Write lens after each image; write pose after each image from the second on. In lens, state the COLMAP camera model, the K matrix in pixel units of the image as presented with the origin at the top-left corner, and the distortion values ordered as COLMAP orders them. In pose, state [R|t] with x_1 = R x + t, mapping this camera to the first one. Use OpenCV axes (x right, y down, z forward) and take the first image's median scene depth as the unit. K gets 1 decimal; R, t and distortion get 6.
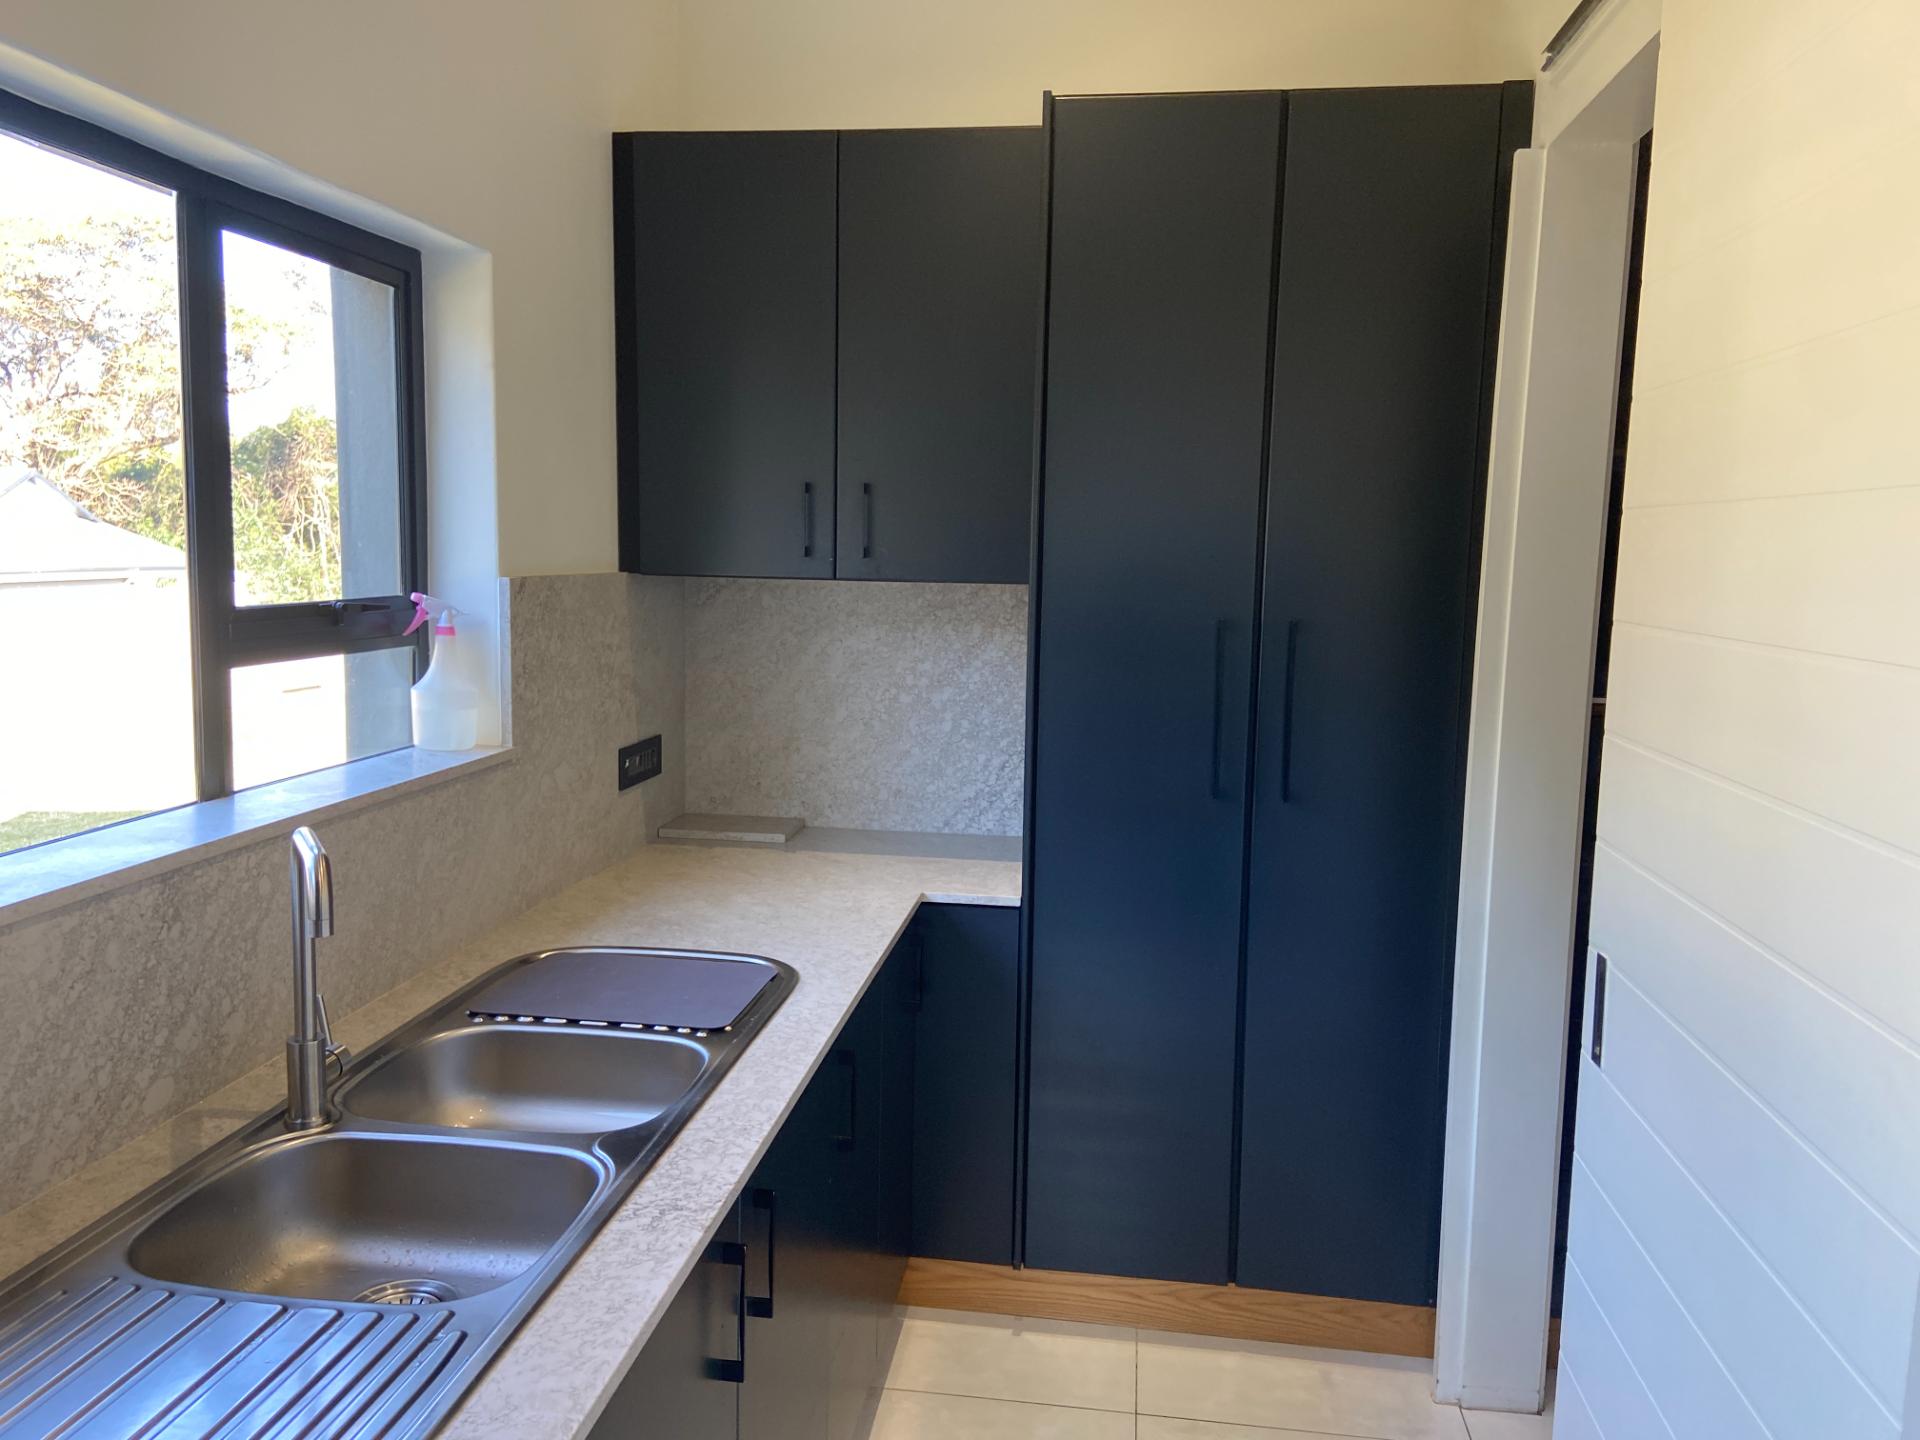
lens RADIAL K [[1442.8, 0, 956.1], [0, 1442.8, 715.7], [0, 0, 1]] dist [0.110437, -0.116686]
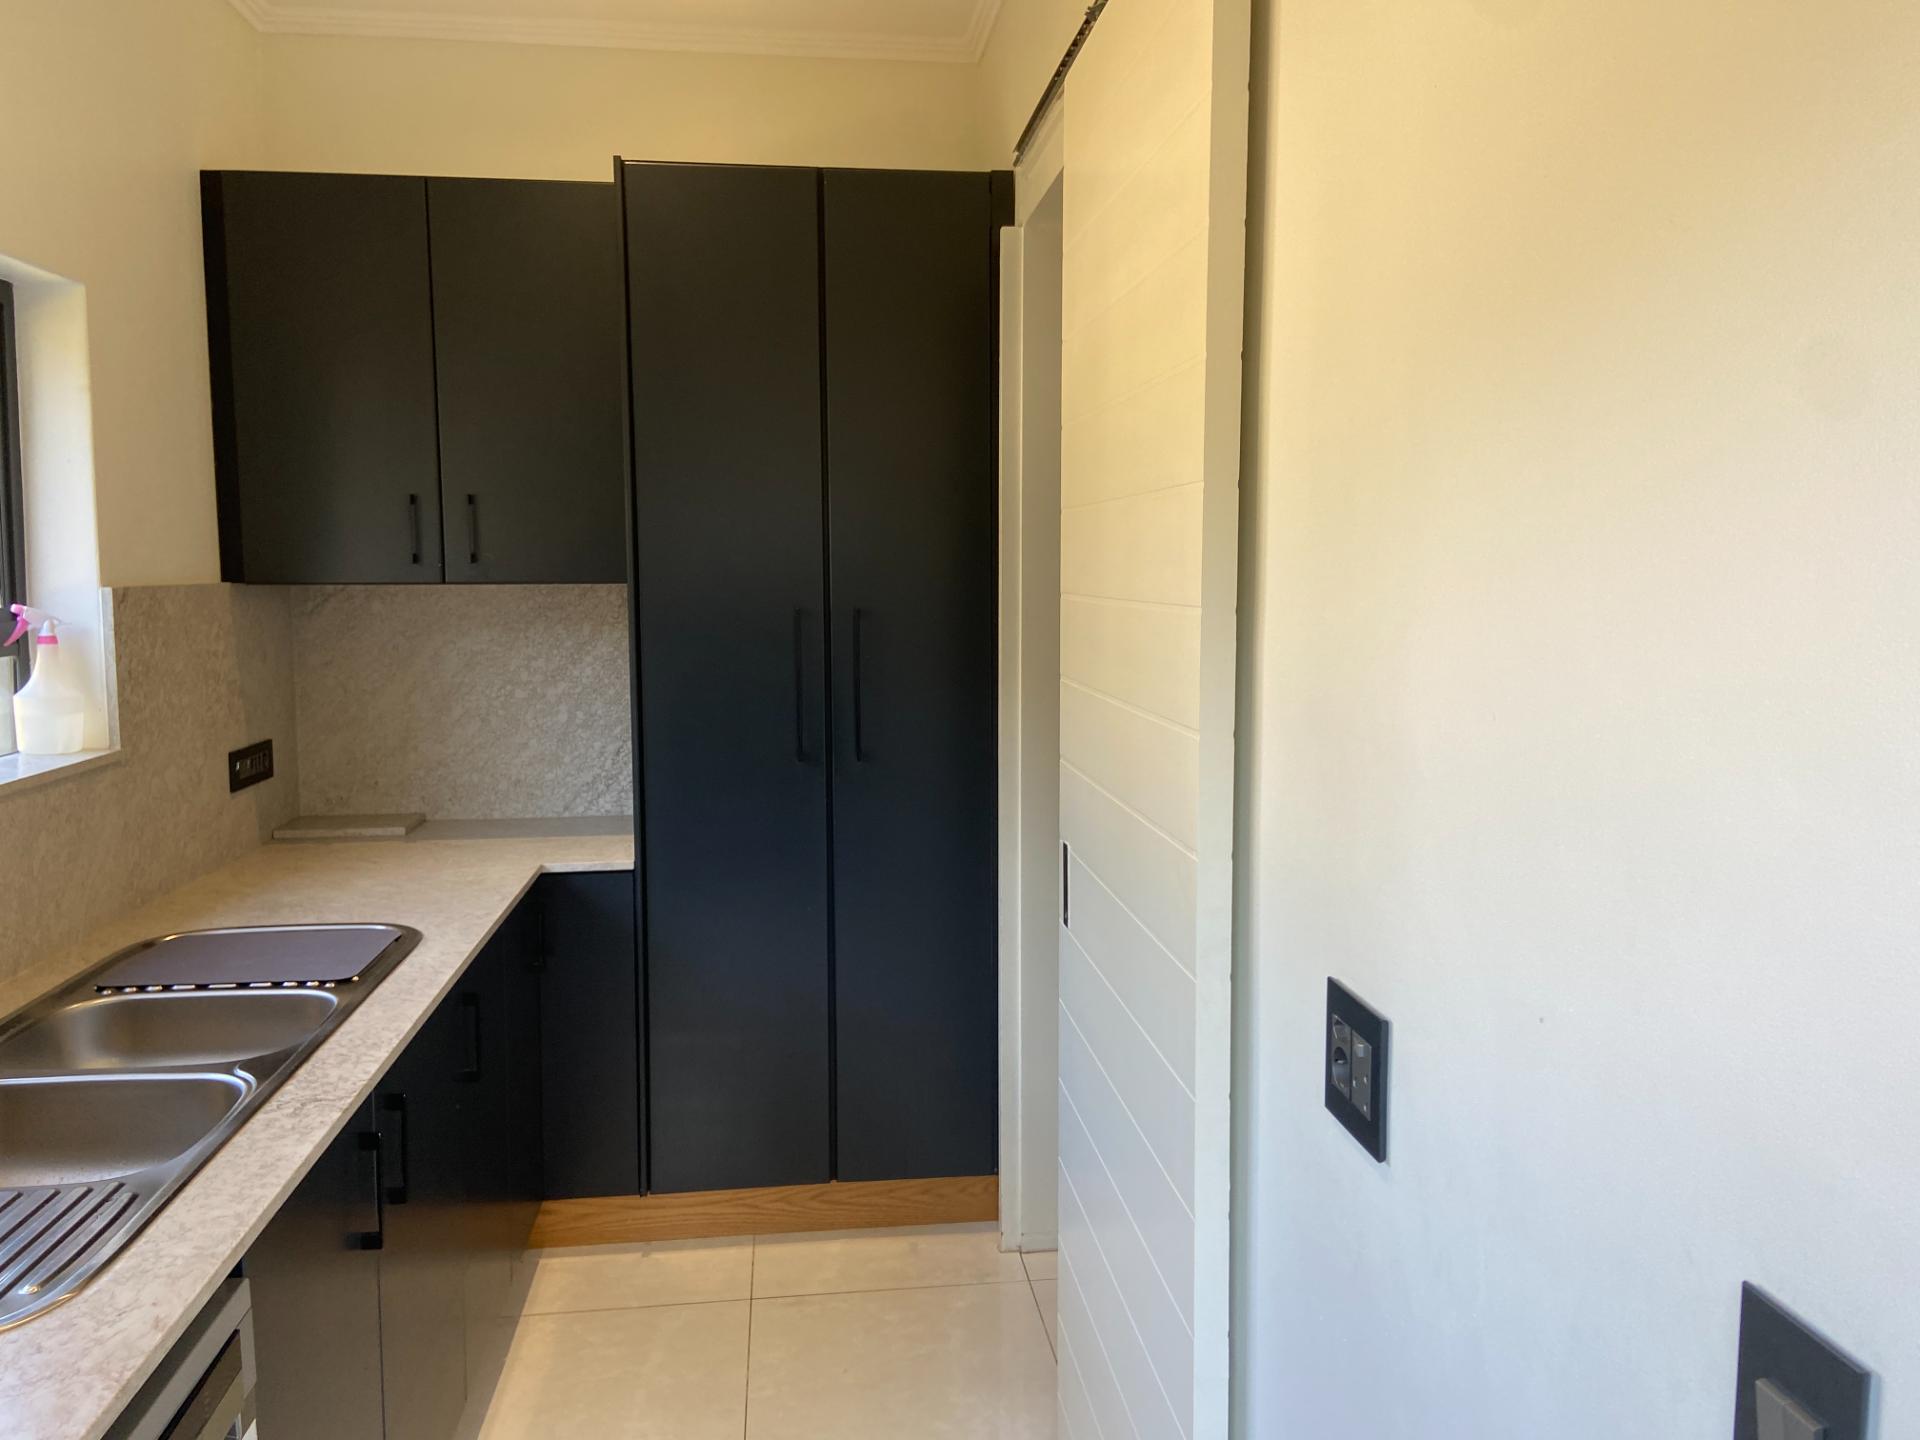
lens RADIAL K [[1442.8, 0, 948.6], [0, 1442.8, 686.4], [0, 0, 1]] dist [0.110437, -0.116686]
pose [[0.970198, -0.045951, 0.237915, 0.020920], [0.052274, 0.998426, -0.020333, 0.026927], [-0.236606, 0.032164, 0.971073, -0.160965]]
